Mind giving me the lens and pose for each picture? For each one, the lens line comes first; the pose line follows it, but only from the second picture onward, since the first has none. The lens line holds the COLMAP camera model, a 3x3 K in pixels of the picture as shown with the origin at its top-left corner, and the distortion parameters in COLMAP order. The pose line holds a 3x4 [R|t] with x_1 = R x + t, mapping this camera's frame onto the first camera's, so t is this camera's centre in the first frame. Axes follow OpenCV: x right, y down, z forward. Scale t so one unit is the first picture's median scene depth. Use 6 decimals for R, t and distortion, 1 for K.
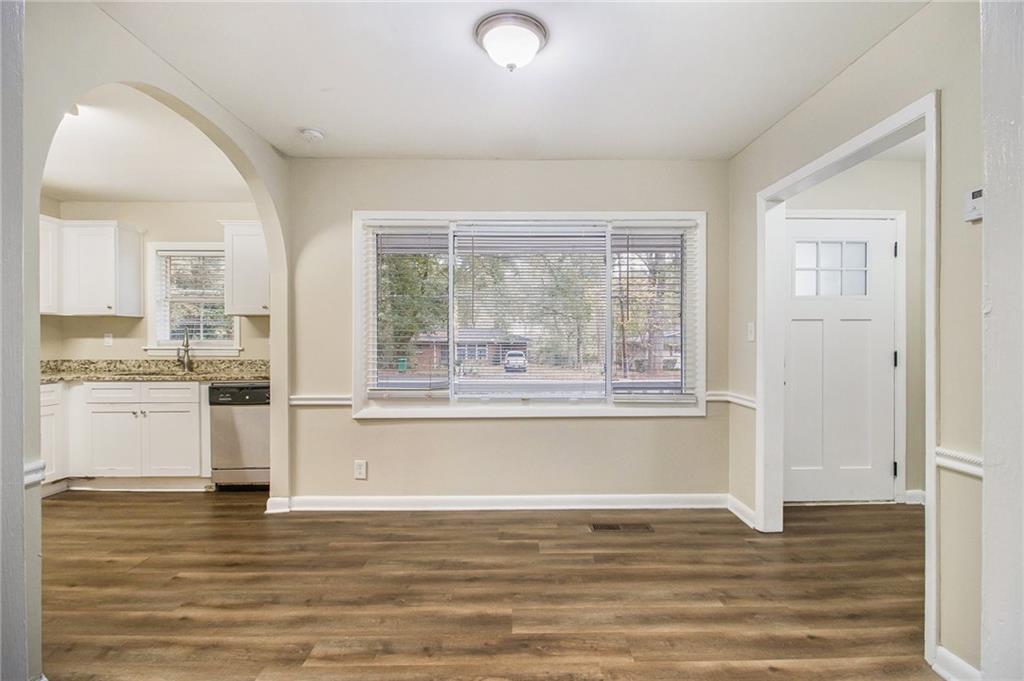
lens RADIAL K [[476.4, 0, 512.0], [0, 476.4, 338.9], [0, 0, 1]] dist [-0.003636, -0.000873]
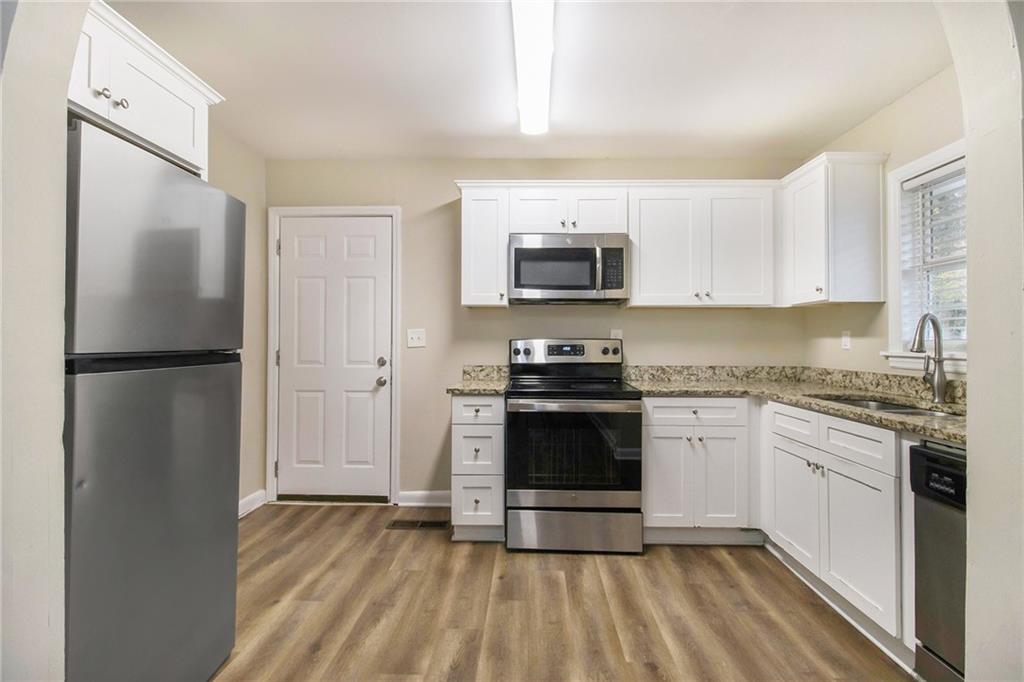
lens RADIAL K [[476.4, 0, 513.2], [0, 476.4, 338.6], [0, 0, 1]] dist [-0.003636, -0.000873]
pose [[-0.028686, -0.006737, -0.999566, -0.200000], [-0.005217, 0.999965, -0.006590, 0.007666], [0.999575, 0.005026, -0.028720, 0.651955]]
